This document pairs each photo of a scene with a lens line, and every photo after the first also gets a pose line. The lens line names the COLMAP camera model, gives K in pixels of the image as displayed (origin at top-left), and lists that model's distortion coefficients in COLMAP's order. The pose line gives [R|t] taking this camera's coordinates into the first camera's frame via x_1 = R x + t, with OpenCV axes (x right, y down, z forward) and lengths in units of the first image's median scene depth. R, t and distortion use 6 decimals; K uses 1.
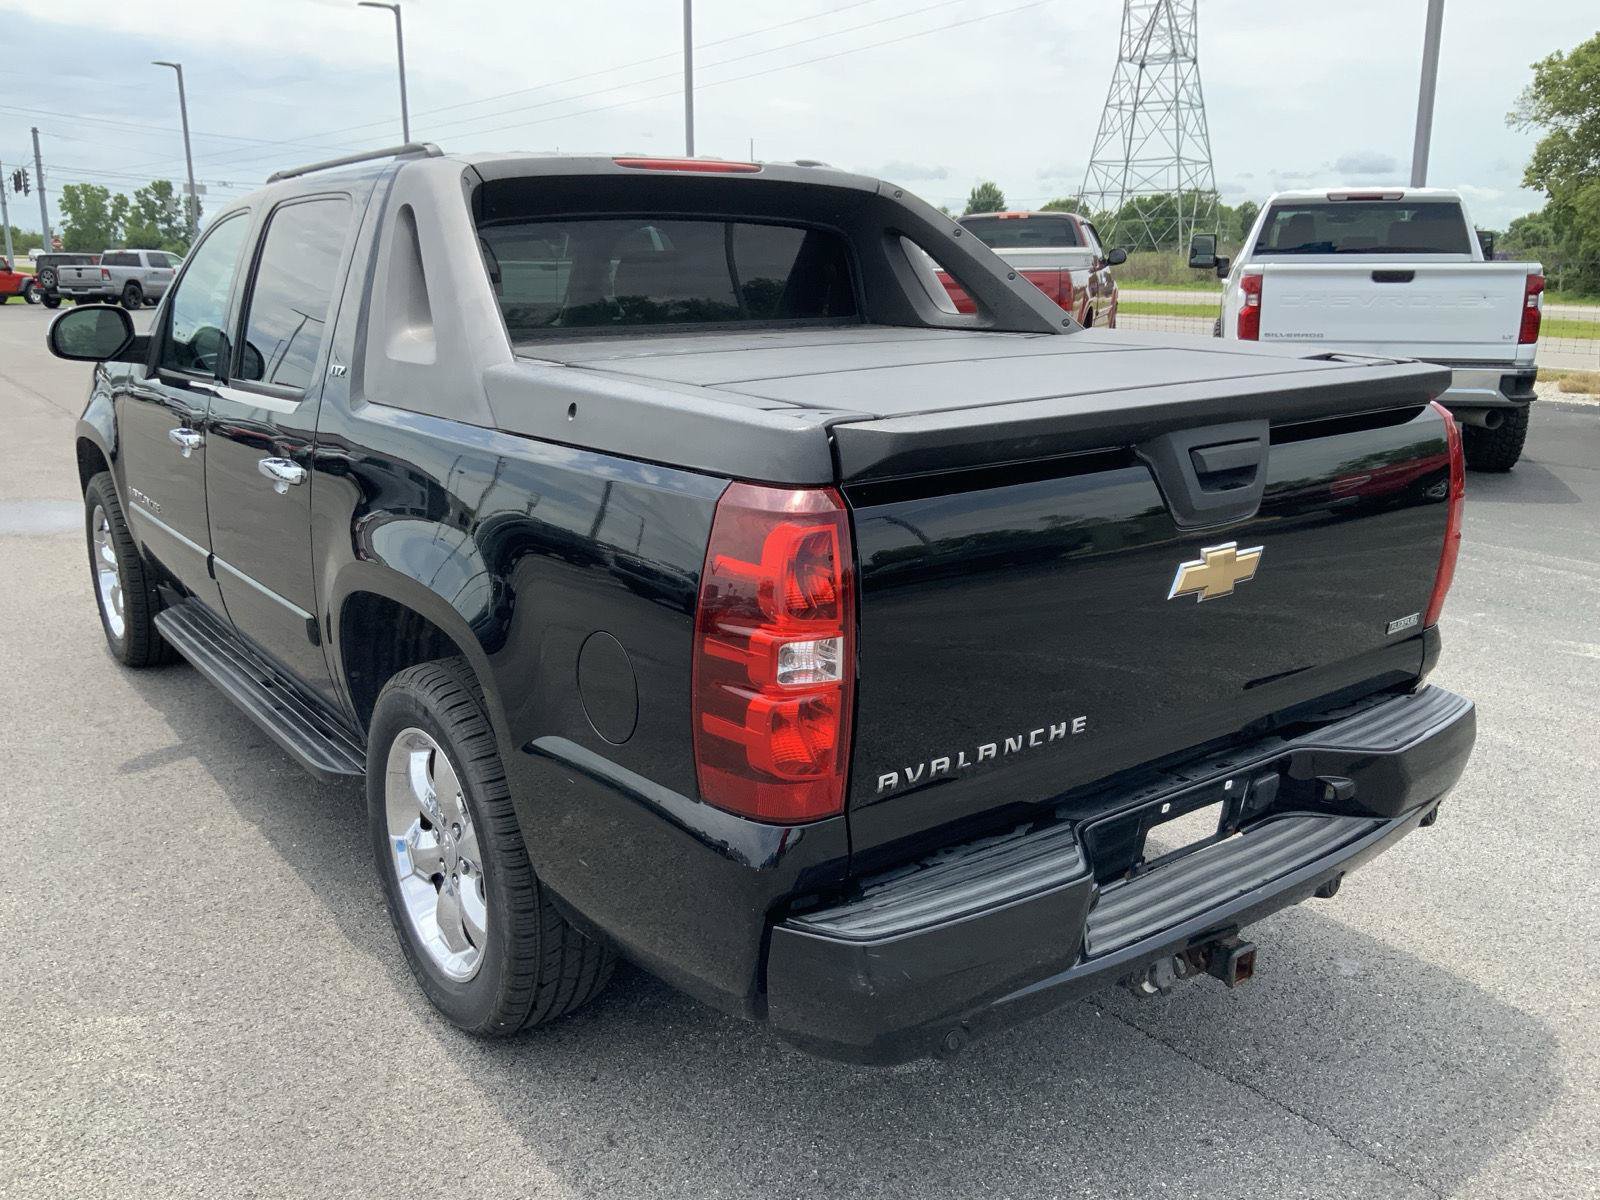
lens RADIAL K [[1321.0, 0, 800.0], [0, 1321.0, 600.0], [0, 0, 1]] dist [0.022367, -0.059032]
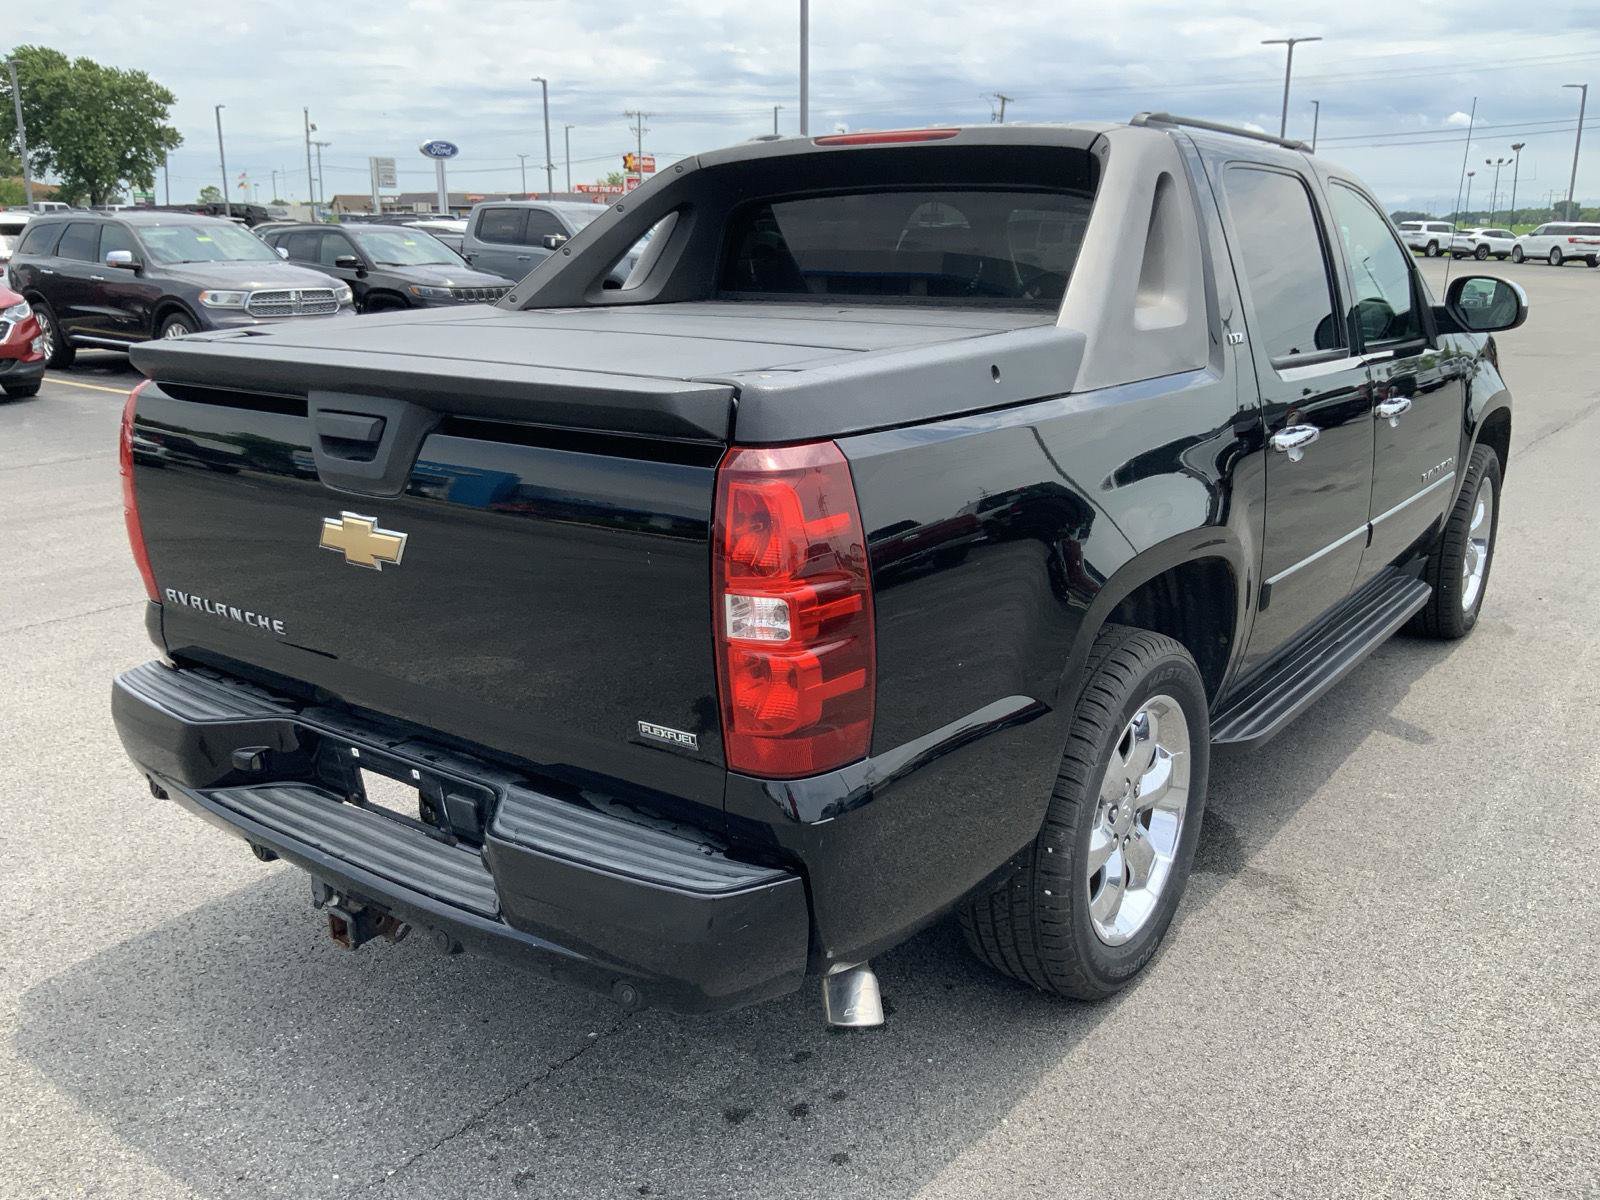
lens RADIAL K [[1328.9, 0, 805.5], [0, 1328.9, 586.2], [0, 0, 1]] dist [0.020828, -0.042673]
pose [[0.291311, 0.244684, -0.924807, 1.215619], [-0.239410, 0.954619, 0.177159, -0.222079], [0.926186, 0.169799, 0.336671, 0.871623]]
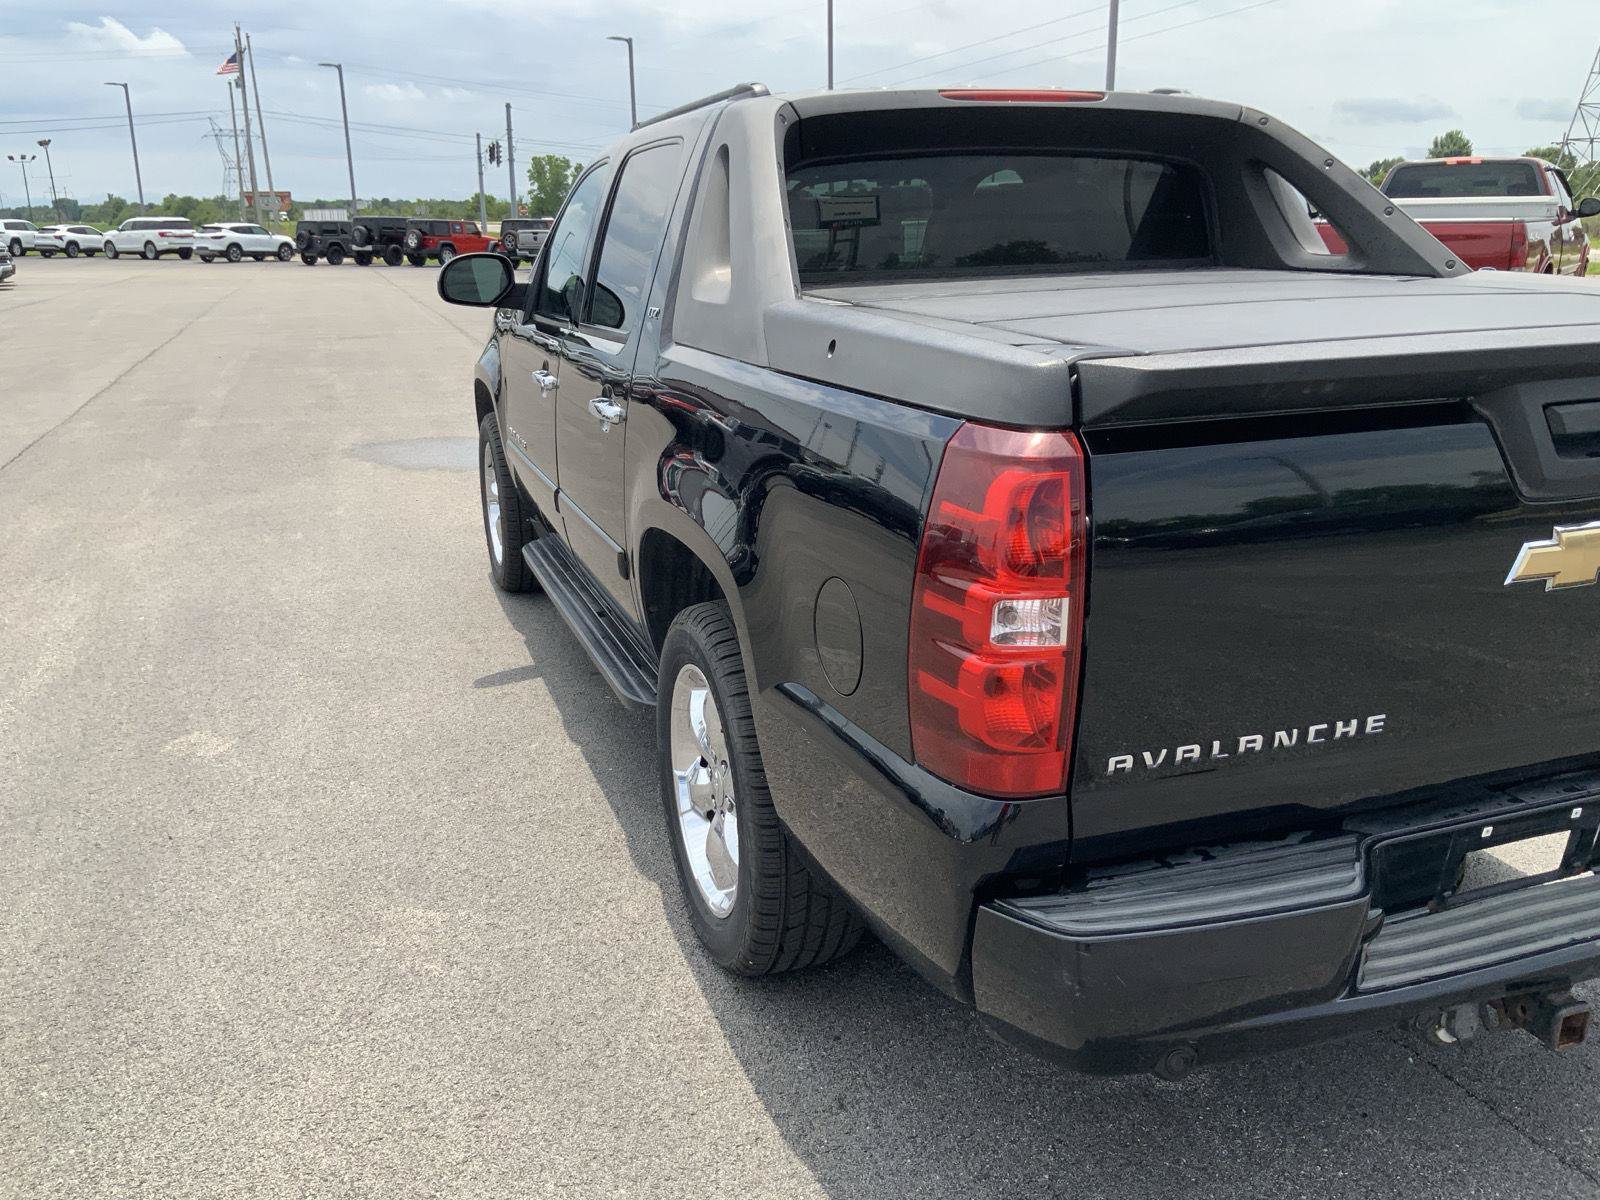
lens RADIAL K [[1317.3, 0, 803.8], [0, 1317.3, 596.3], [0, 0, 1]] dist [0.090266, -0.196467]
pose [[0.955716, 0.068739, -0.286149, 0.083878], [-0.061771, 0.997534, 0.033317, 0.005659], [0.287733, -0.014166, 0.957606, 0.061422]]
